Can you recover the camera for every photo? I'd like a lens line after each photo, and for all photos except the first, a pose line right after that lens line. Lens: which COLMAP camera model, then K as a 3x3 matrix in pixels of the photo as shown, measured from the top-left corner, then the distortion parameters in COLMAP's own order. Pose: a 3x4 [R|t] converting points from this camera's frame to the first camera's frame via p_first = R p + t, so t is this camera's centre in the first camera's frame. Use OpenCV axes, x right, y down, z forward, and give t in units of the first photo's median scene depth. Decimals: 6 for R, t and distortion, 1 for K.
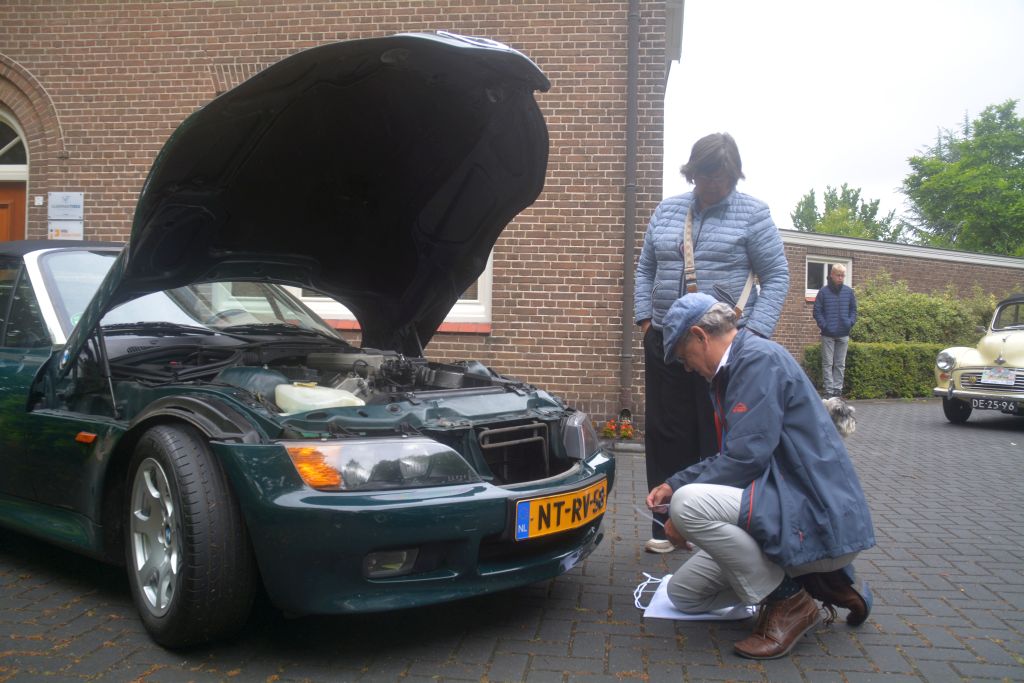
lens RADIAL K [[987.0, 0, 512.9], [0, 987.0, 349.7], [0, 0, 1]] dist [-0.091384, 0.162530]
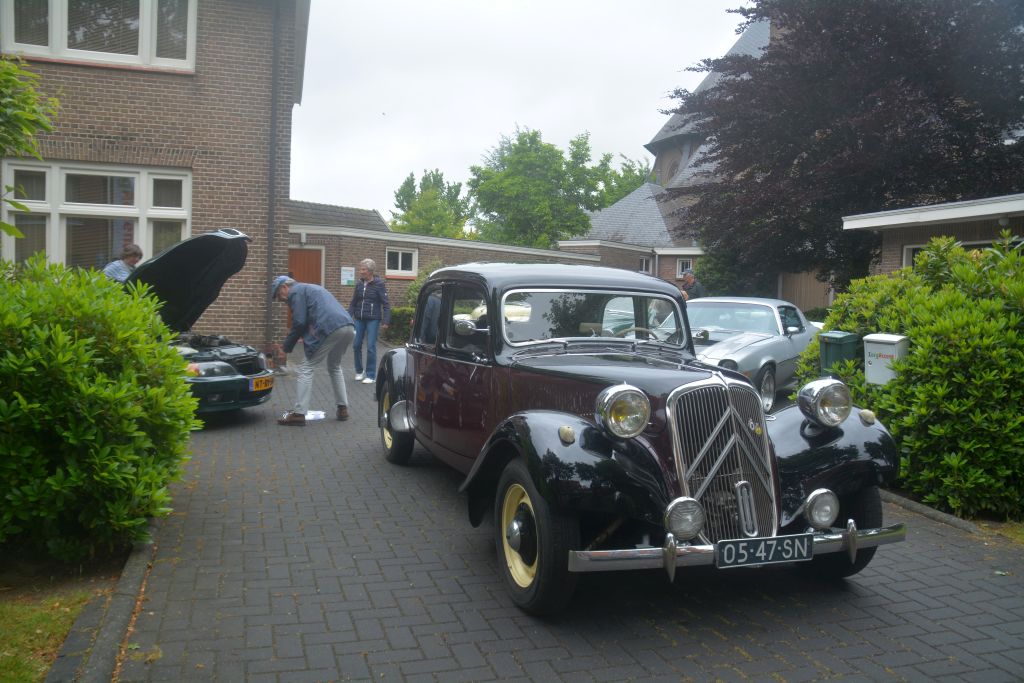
lens RADIAL K [[826.4, 0, 512.0], [0, 826.4, 341.5], [0, 0, 1]] dist [-0.152187, 0.130769]
pose [[0.912146, -0.014535, 0.409609, -0.090223], [-0.004261, 0.998981, 0.044939, -0.029947], [-0.409844, -0.042736, 0.911154, -0.541682]]
